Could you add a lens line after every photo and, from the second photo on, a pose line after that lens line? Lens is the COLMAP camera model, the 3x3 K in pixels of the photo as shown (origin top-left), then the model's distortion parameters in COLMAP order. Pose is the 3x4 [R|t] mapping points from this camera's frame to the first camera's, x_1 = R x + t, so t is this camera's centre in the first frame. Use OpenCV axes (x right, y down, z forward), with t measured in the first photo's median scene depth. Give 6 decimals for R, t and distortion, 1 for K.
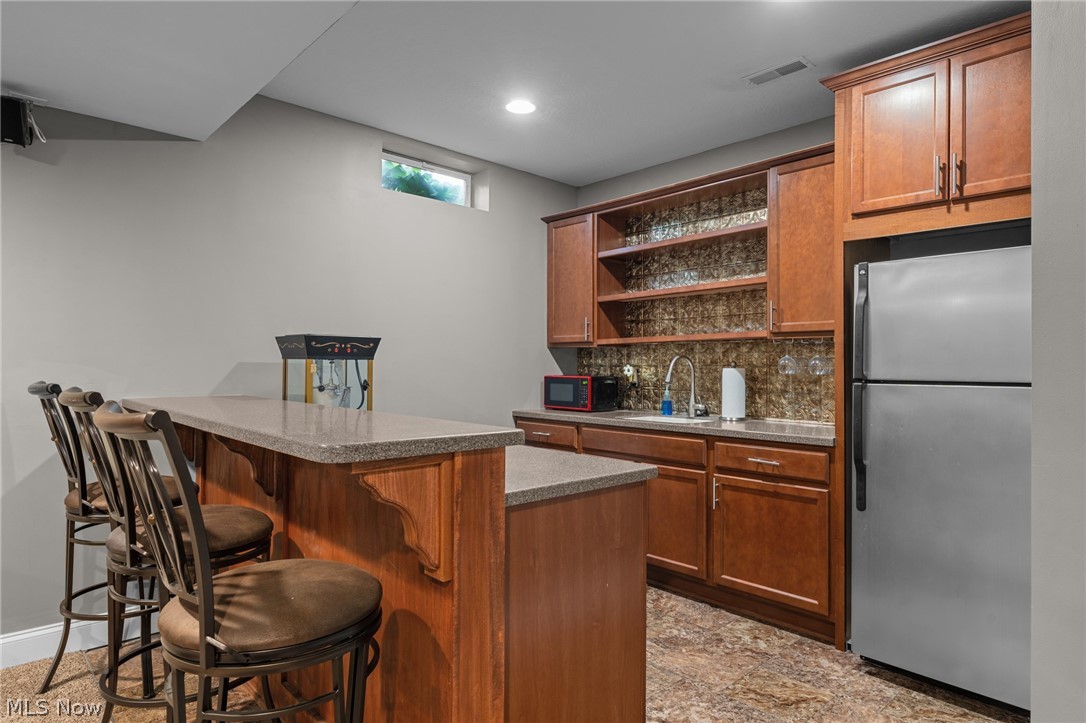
lens RADIAL K [[632.0, 0, 546.0], [0, 632.0, 364.1], [0, 0, 1]] dist [-0.008352, -0.002835]
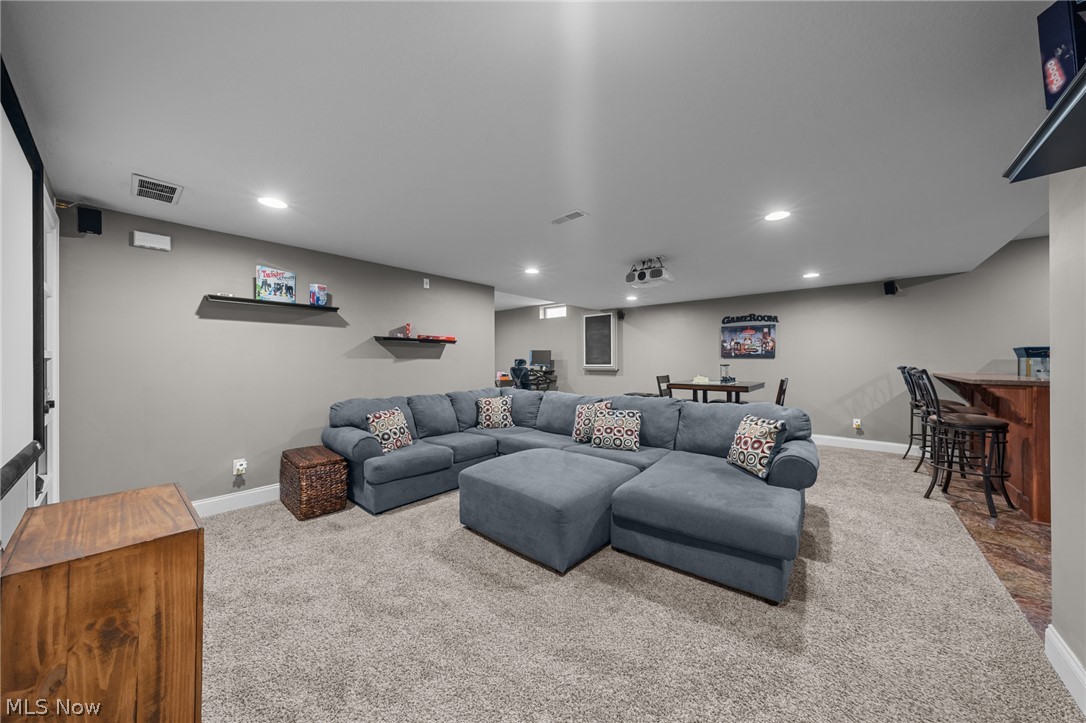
lens RADIAL K [[368.5, 0, 545.0], [0, 368.5, 360.2], [0, 0, 1]] dist [-0.001601, 0.000378]
pose [[0.117486, -0.008908, -0.993035, 0.928673], [0.006298, 0.999946, -0.008224, 0.000935], [0.993055, -0.005288, 0.117535, -1.125804]]
